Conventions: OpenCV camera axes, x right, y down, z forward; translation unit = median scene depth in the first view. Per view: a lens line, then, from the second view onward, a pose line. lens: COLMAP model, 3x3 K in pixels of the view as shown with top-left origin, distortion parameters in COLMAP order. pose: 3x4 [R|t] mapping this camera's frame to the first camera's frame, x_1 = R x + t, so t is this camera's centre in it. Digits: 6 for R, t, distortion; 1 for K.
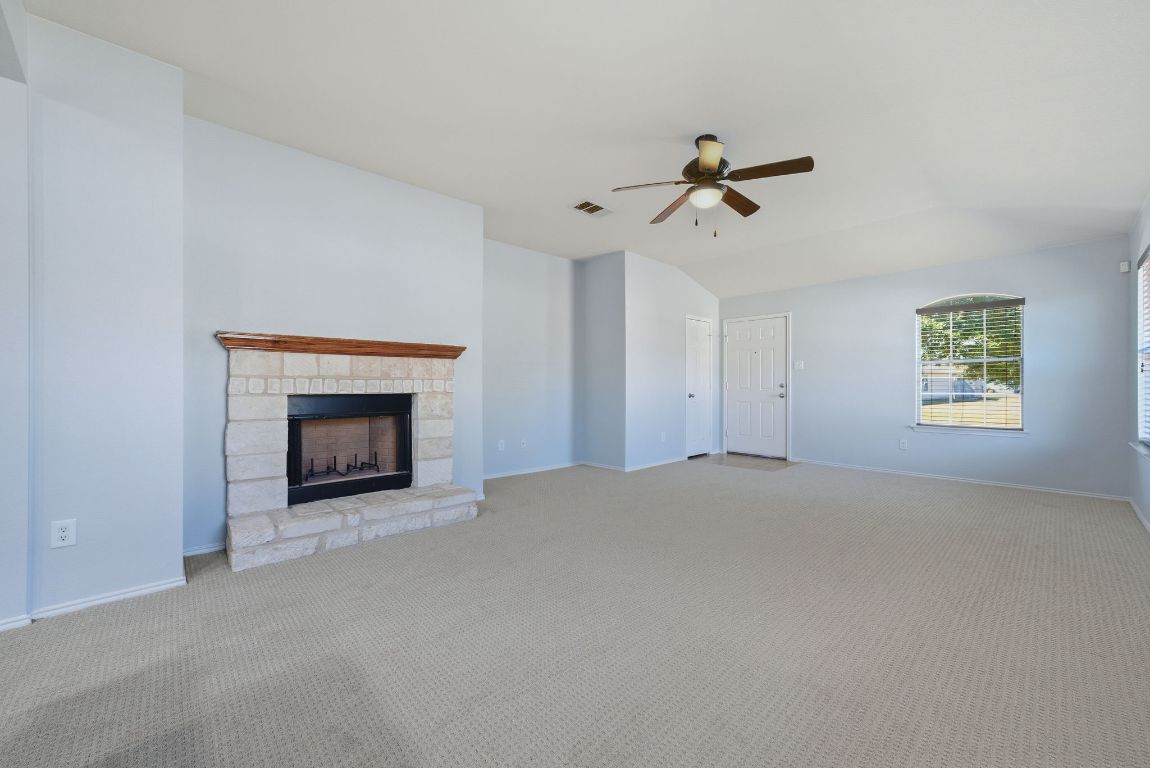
lens RADIAL K [[441.3, 0, 579.5], [0, 441.3, 382.3], [0, 0, 1]] dist [0.001229, 0.000375]
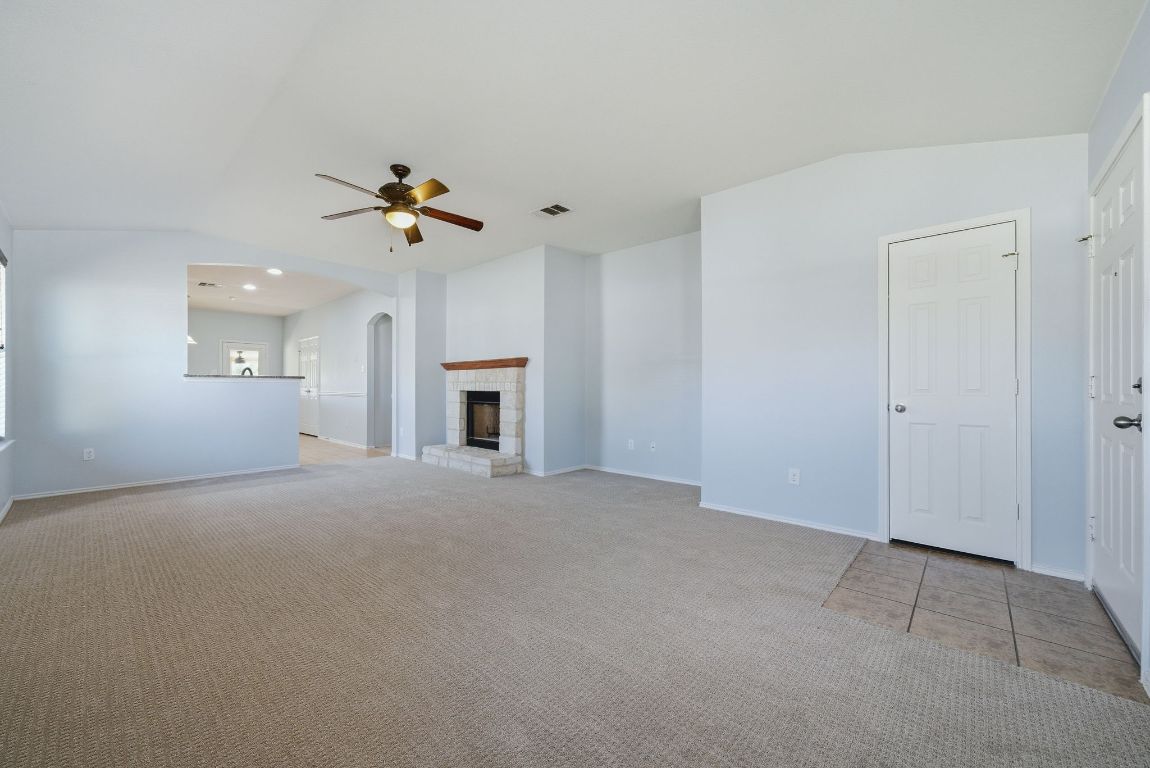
lens RADIAL K [[441.3, 0, 579.5], [0, 441.3, 382.3], [0, 0, 1]] dist [0.001229, 0.000375]
pose [[0.104054, -0.014862, -0.994461, 1.219549], [0.003911, 0.999887, -0.014534, 0.017395], [0.994564, -0.002377, 0.104100, 1.125772]]
